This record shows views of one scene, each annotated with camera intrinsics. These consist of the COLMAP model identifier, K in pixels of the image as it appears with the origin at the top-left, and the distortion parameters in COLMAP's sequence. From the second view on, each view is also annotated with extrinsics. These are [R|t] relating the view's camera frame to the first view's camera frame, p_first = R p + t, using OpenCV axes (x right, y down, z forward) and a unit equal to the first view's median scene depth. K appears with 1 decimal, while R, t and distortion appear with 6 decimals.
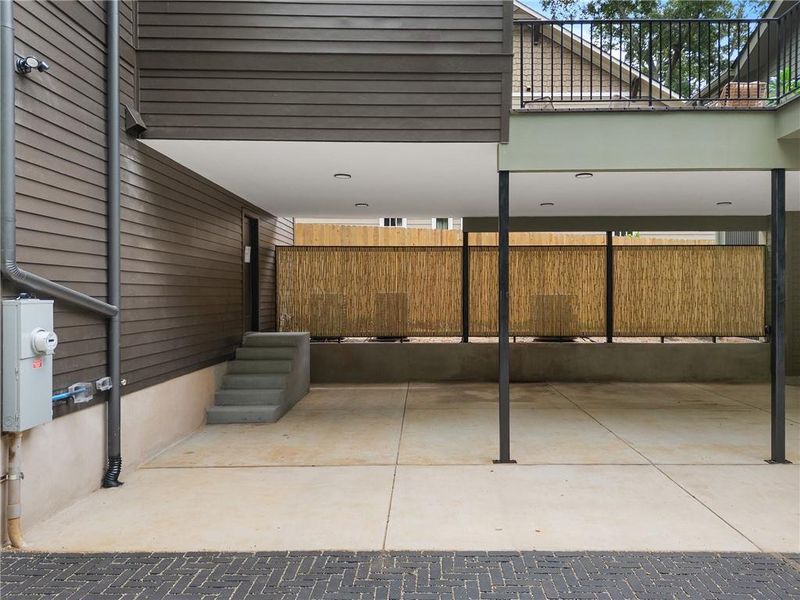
lens RADIAL K [[572.6, 0, 399.7], [0, 572.6, 302.1], [0, 0, 1]] dist [0.039028, -0.008486]
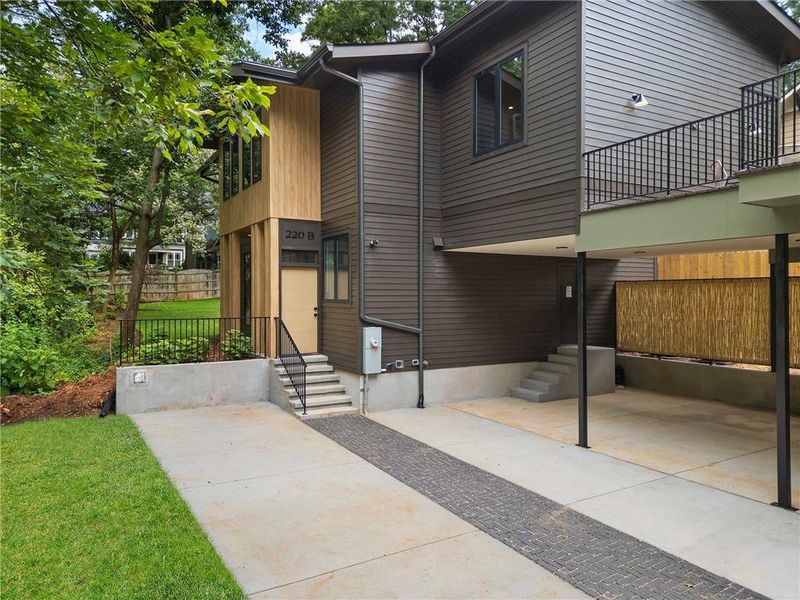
lens RADIAL K [[572.6, 0, 400.6], [0, 572.6, 297.4], [0, 0, 1]] dist [0.039028, -0.008486]
pose [[0.478821, 0.007538, -0.877880, 1.287473], [-0.006891, 0.999965, 0.004827, -0.114113], [0.877886, 0.003738, 0.478855, -0.135019]]
